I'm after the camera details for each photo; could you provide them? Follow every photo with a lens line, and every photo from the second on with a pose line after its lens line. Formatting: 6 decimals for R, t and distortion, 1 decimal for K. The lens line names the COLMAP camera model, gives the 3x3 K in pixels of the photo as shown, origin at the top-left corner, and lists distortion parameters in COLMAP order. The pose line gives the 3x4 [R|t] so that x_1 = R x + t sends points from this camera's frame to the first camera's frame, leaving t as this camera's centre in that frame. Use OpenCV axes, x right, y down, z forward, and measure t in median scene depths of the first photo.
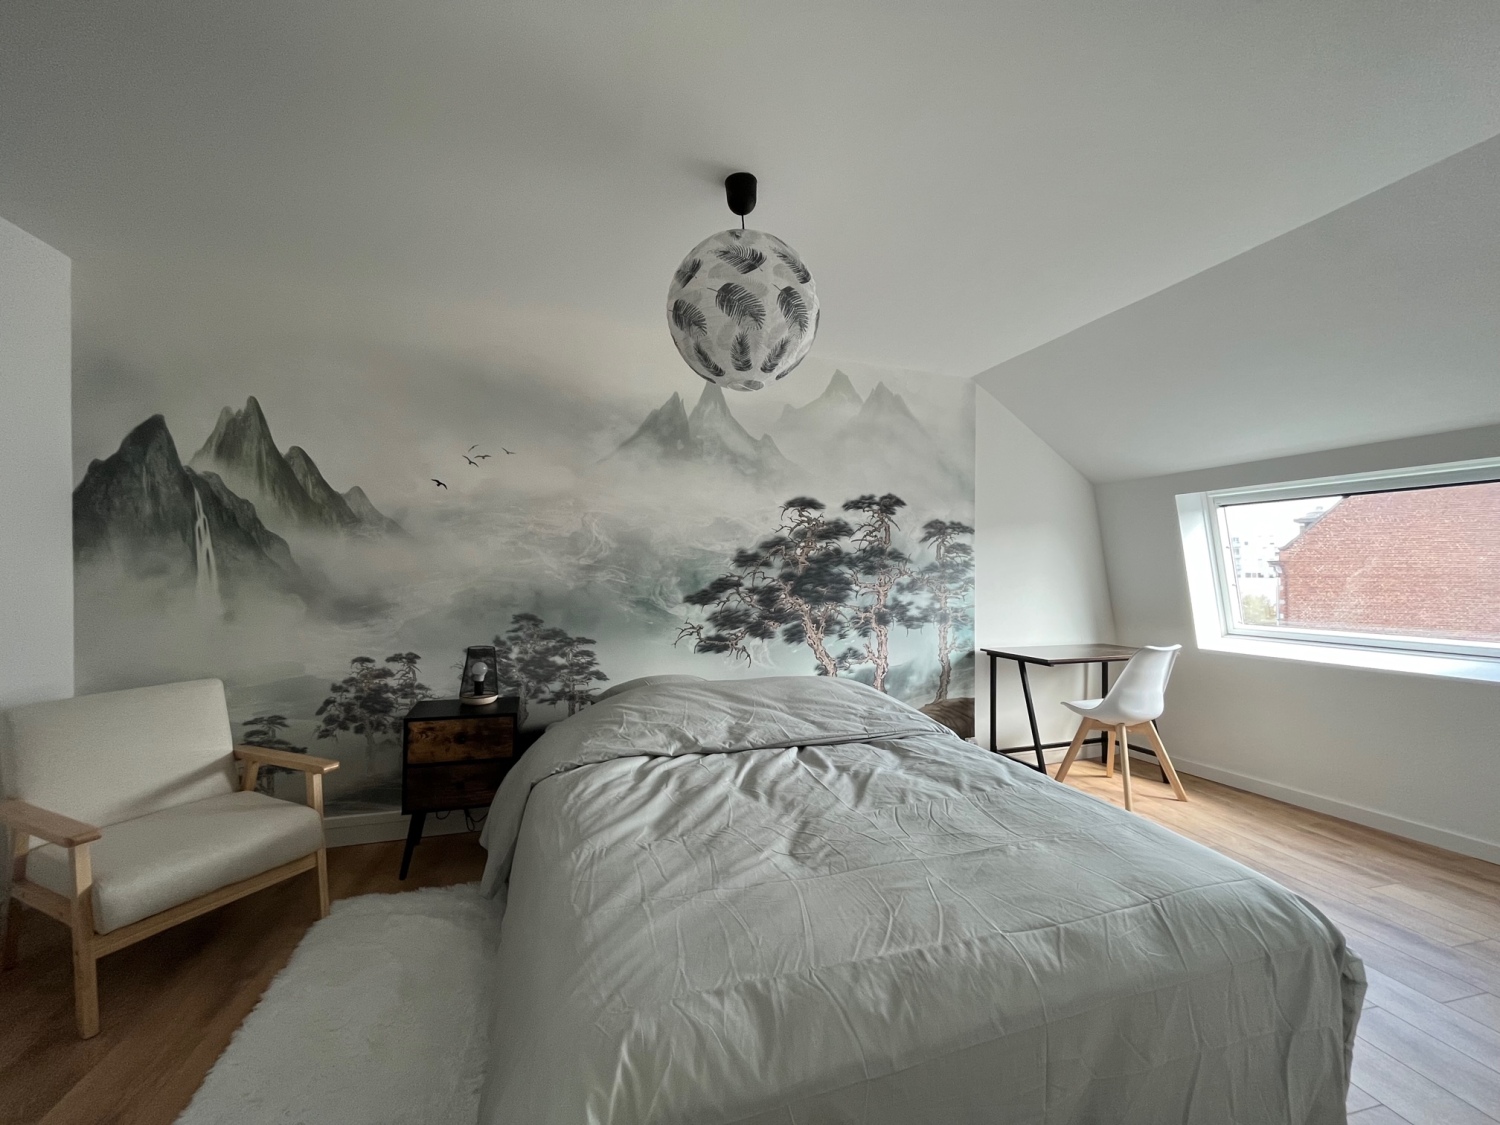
lens RADIAL K [[609.1, 0, 743.5], [0, 609.1, 562.1], [0, 0, 1]] dist [-0.008634, 0.000436]
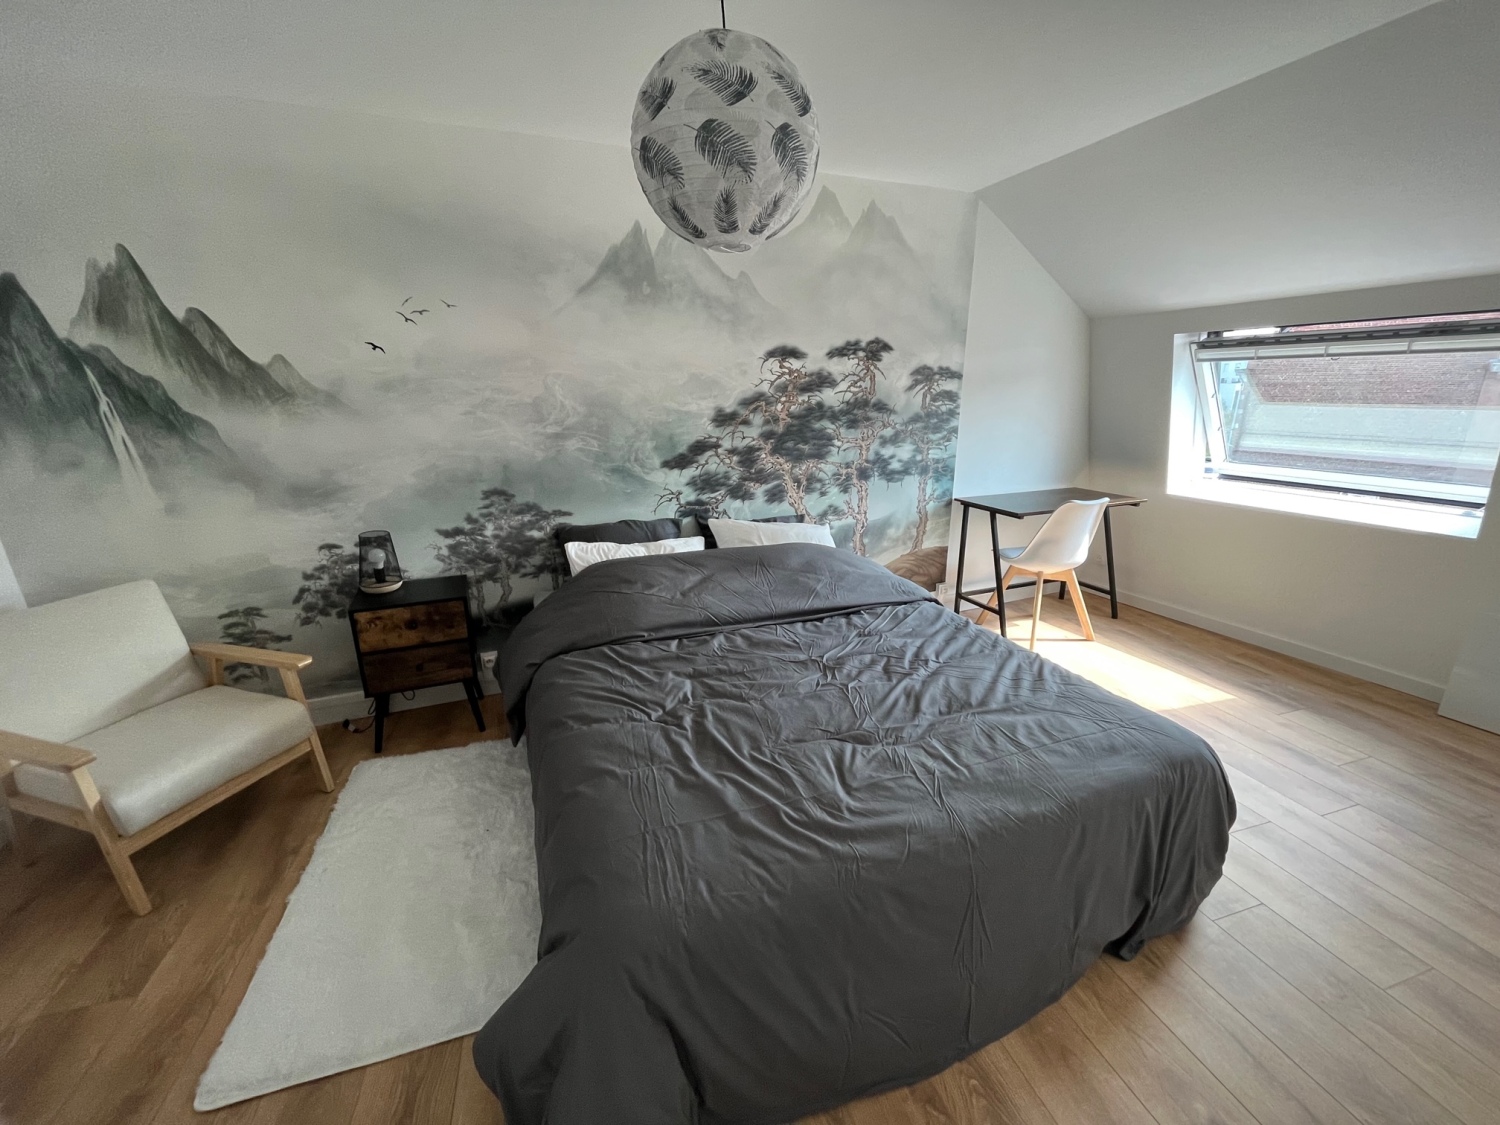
lens RADIAL K [[609.1, 0, 745.6], [0, 609.1, 570.3], [0, 0, 1]] dist [-0.008634, 0.000436]
pose [[0.998082, -0.034943, 0.051108, -0.019386], [0.017821, 0.952716, 0.303339, -0.066372], [-0.059291, -0.301847, 0.951511, 0.033549]]
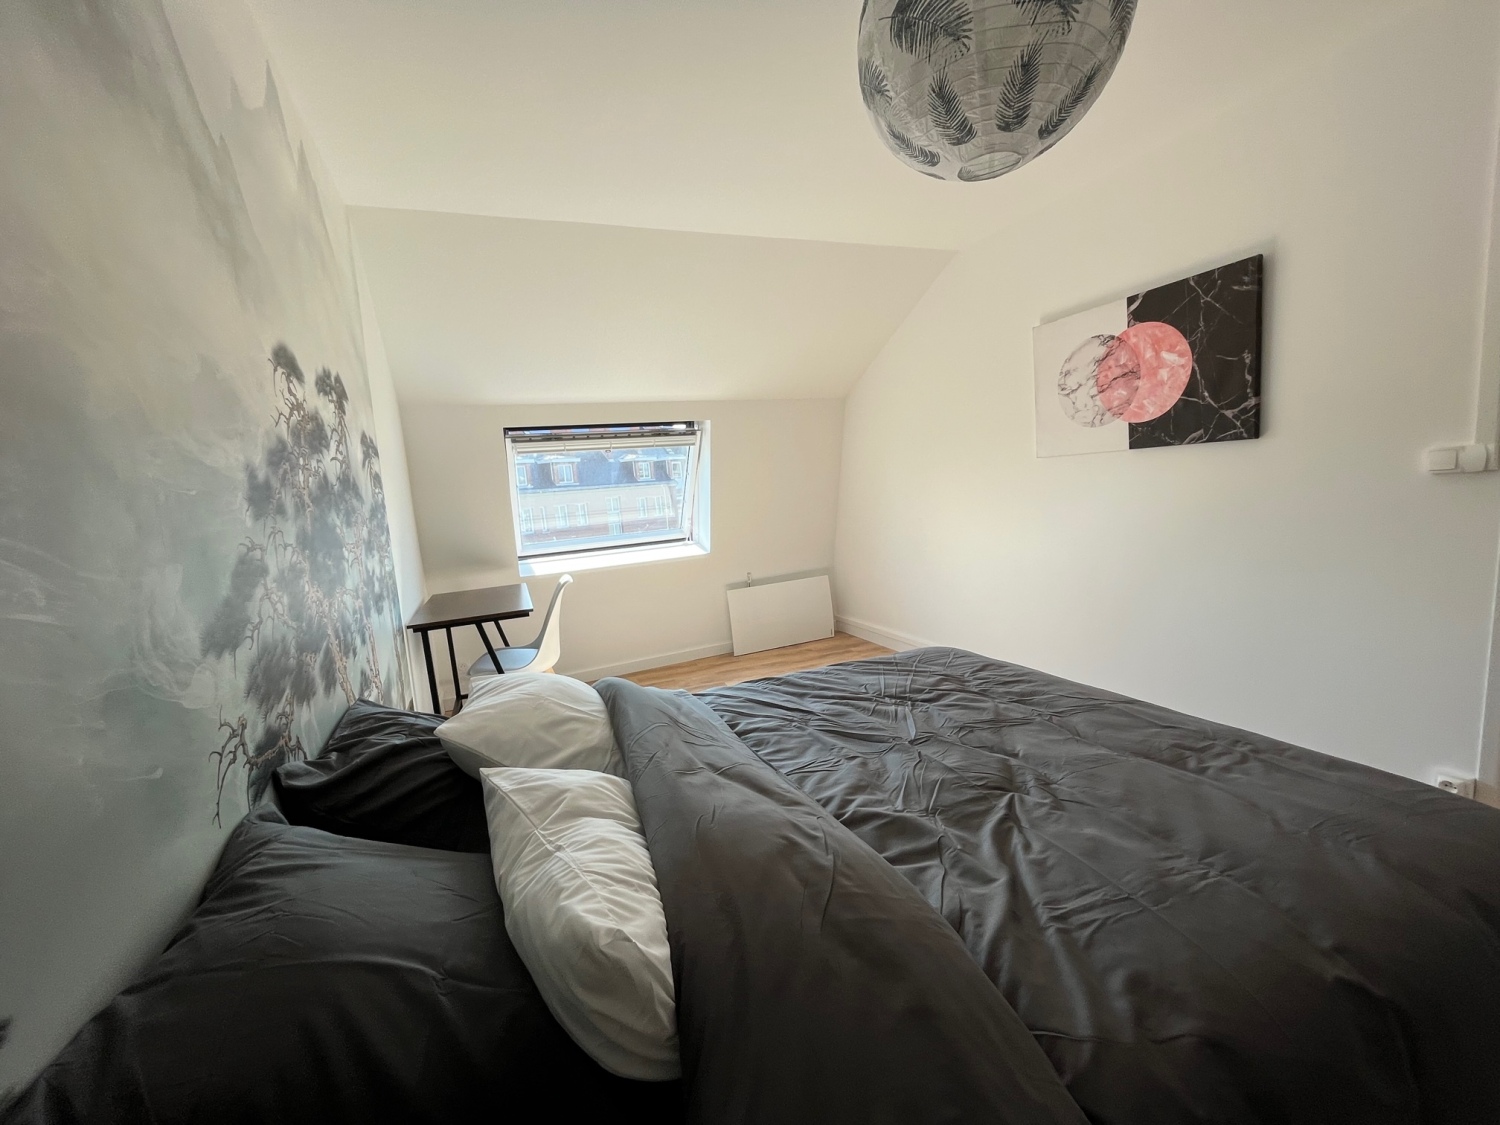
lens RADIAL K [[609.1, 0, 750.8], [0, 609.1, 569.8], [0, 0, 1]] dist [-0.008634, 0.000436]
pose [[-0.048018, -0.133984, 0.989819, -0.360491], [0.050914, 0.989346, 0.136390, 0.004087], [-0.997548, 0.056945, -0.040685, 0.746123]]
